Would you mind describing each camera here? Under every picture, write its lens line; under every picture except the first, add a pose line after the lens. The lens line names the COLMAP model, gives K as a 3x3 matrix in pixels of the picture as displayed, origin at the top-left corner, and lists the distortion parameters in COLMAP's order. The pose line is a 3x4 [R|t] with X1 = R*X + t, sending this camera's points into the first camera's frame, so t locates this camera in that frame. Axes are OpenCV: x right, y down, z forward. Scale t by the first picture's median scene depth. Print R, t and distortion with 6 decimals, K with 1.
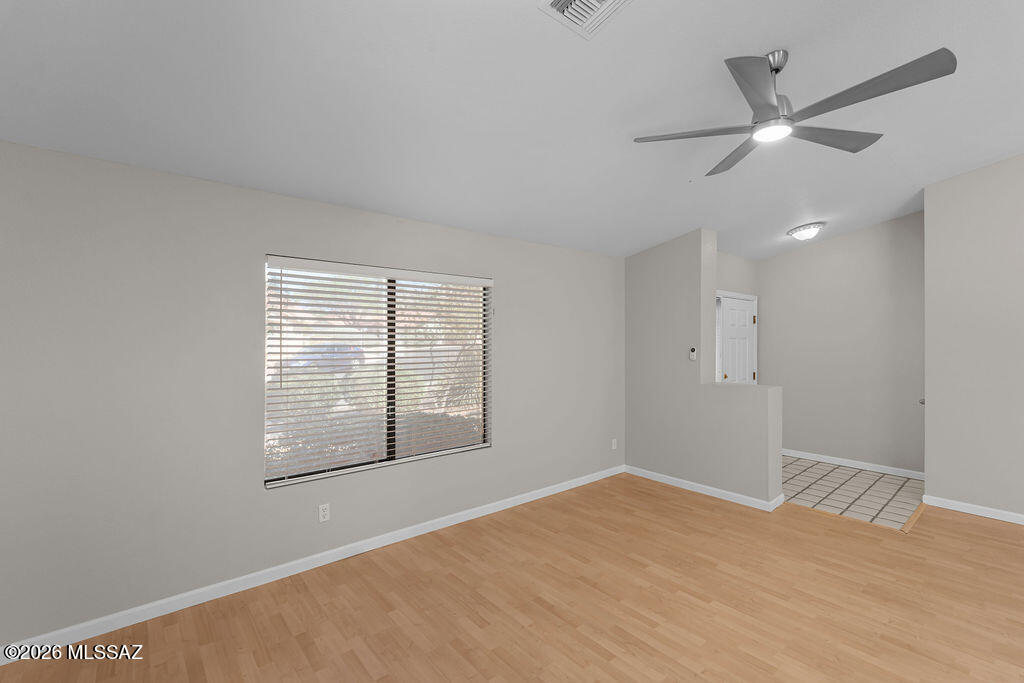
lens RADIAL K [[451.2, 0, 511.0], [0, 451.2, 340.7], [0, 0, 1]] dist [0.000054, -0.000432]
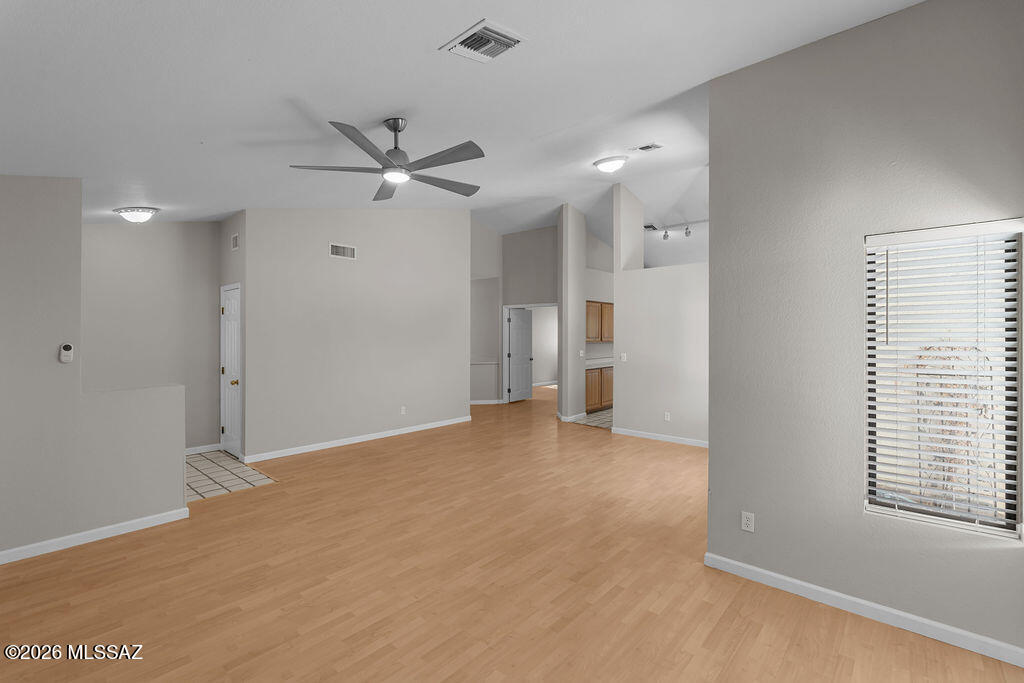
lens RADIAL K [[451.2, 0, 509.9], [0, 451.2, 334.7], [0, 0, 1]] dist [0.000054, -0.000432]
pose [[-0.129677, -0.009836, 0.991508, -0.545291], [0.004735, 0.999933, 0.010539, -0.005178], [-0.991545, 0.006061, -0.129622, 0.580323]]
